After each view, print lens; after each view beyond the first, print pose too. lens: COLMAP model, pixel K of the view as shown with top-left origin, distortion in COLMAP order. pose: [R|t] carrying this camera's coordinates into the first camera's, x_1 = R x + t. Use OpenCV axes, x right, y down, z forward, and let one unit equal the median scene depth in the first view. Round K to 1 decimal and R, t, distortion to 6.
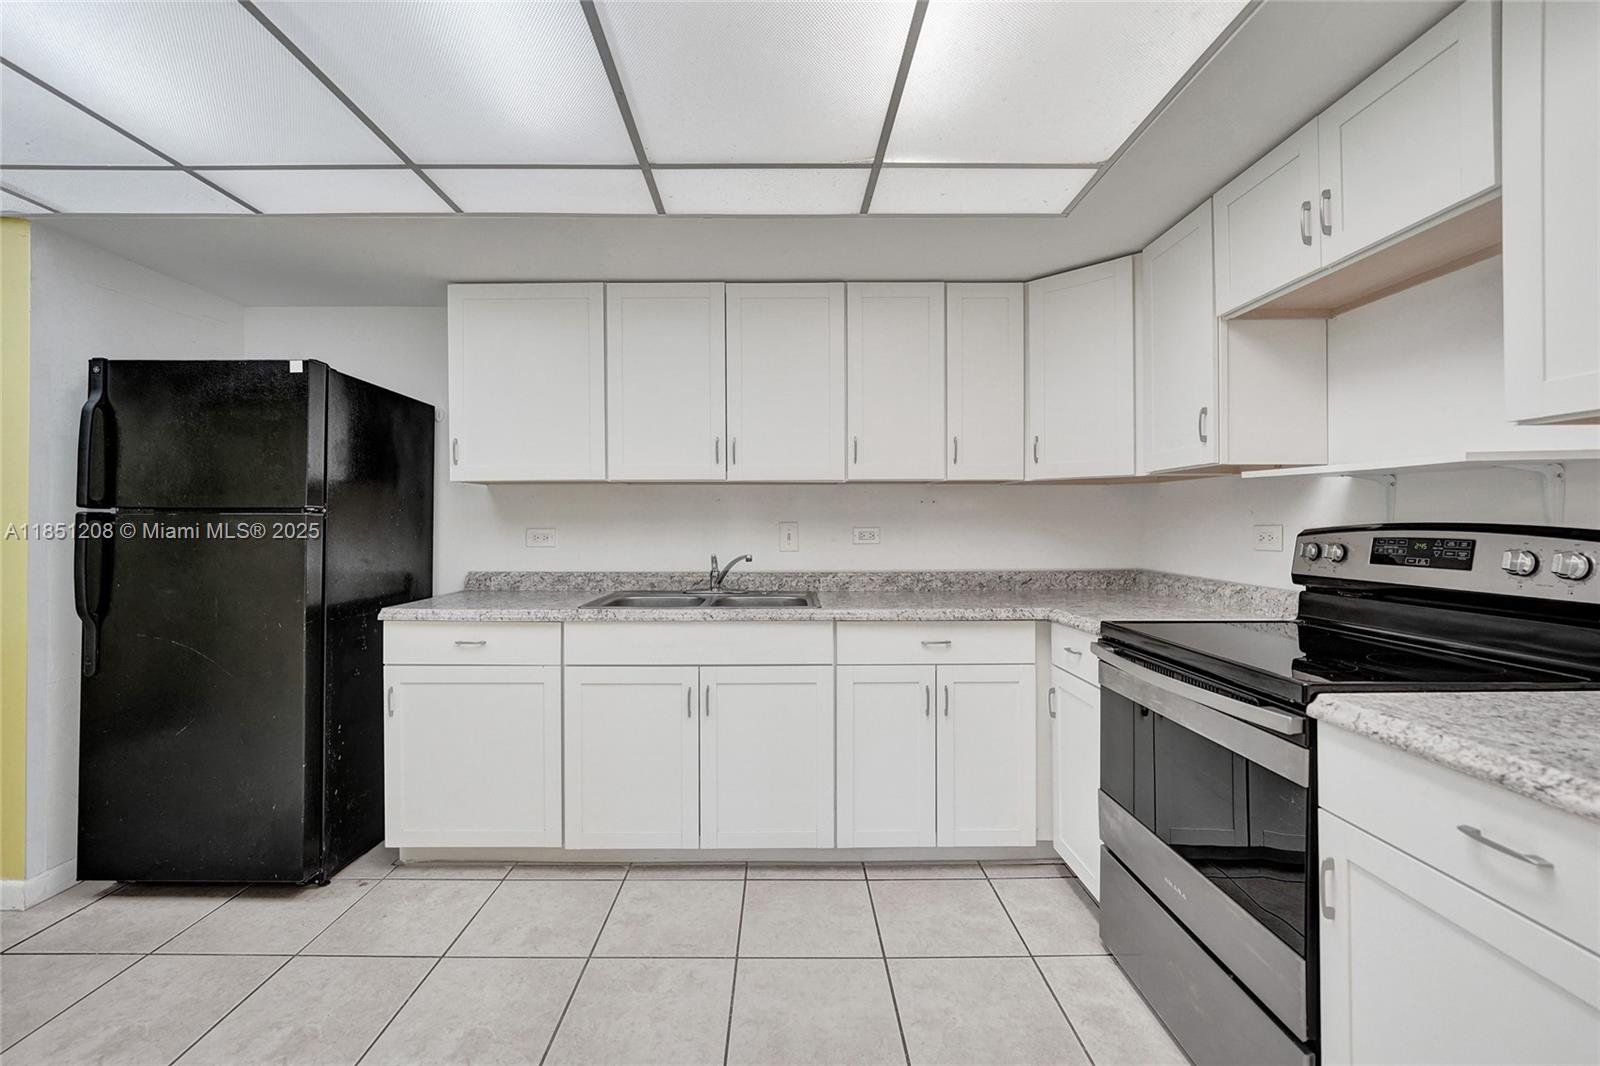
lens RADIAL K [[674.7, 0, 799.9], [0, 674.7, 523.7], [0, 0, 1]] dist [-0.008920, 0.000626]
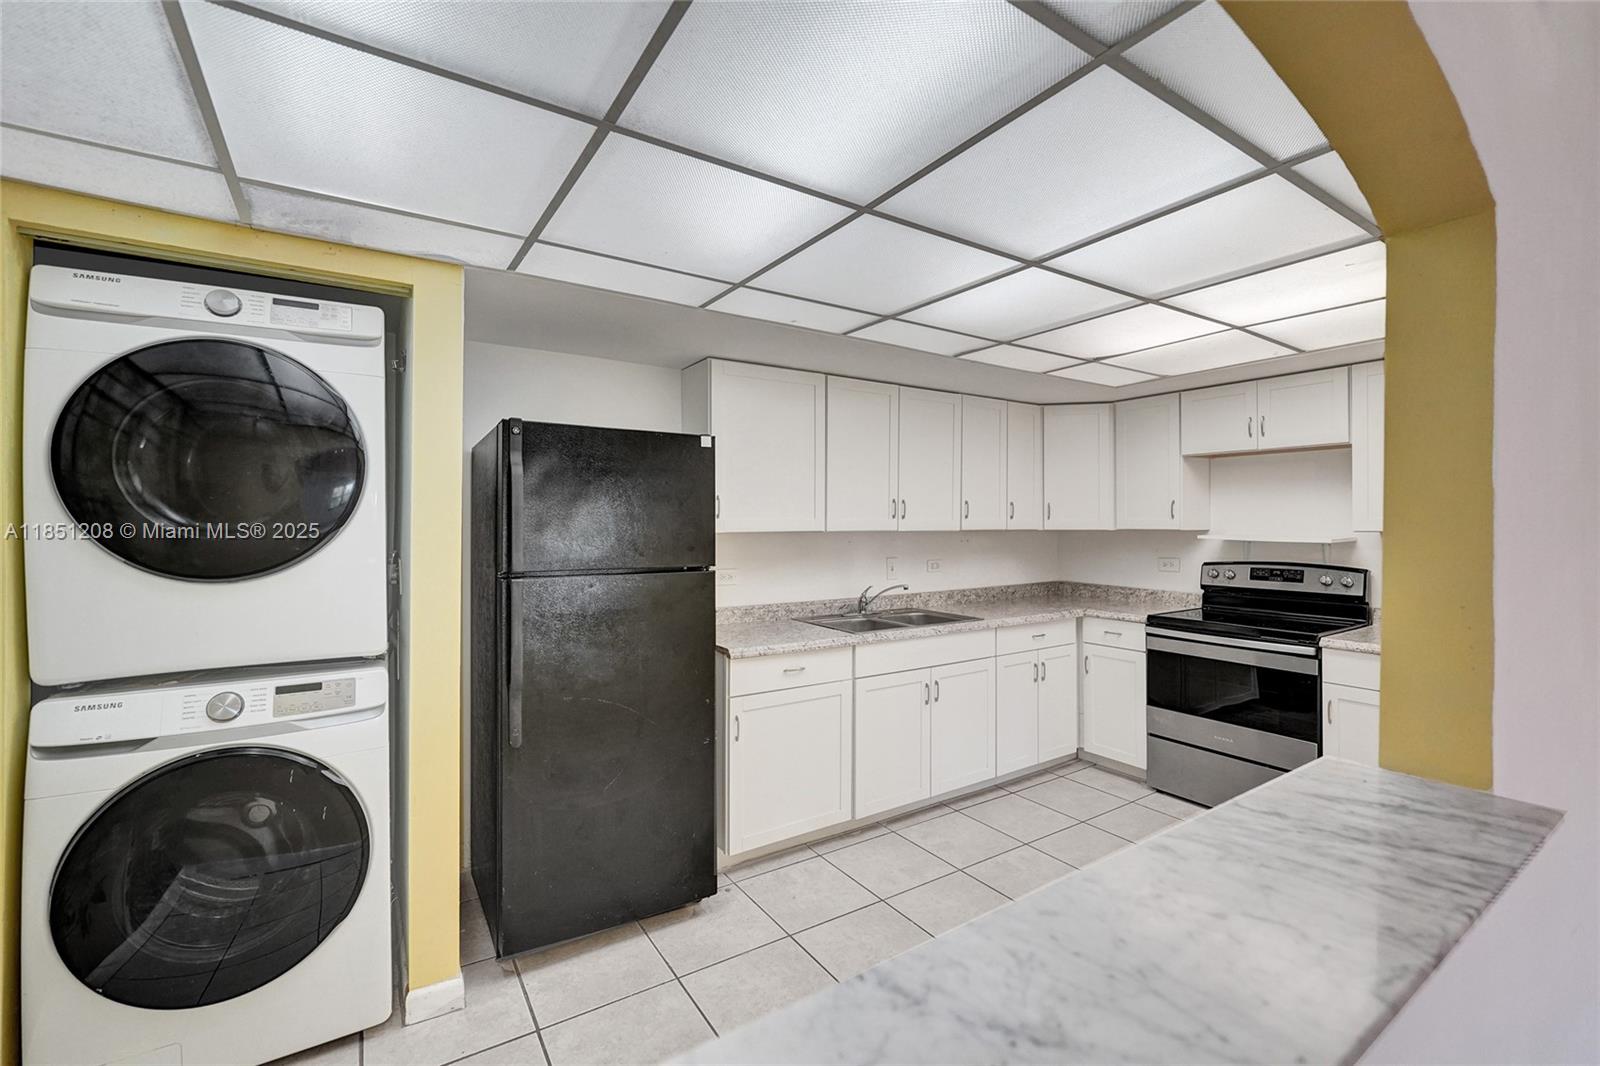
lens RADIAL K [[674.7, 0, 791.1], [0, 674.7, 521.7], [0, 0, 1]] dist [-0.008920, 0.000626]
pose [[0.843668, 0.001833, 0.536862, -1.154078], [-0.000645, 0.999997, -0.002400, -0.089706], [-0.536865, 0.001679, 0.843666, -0.033429]]
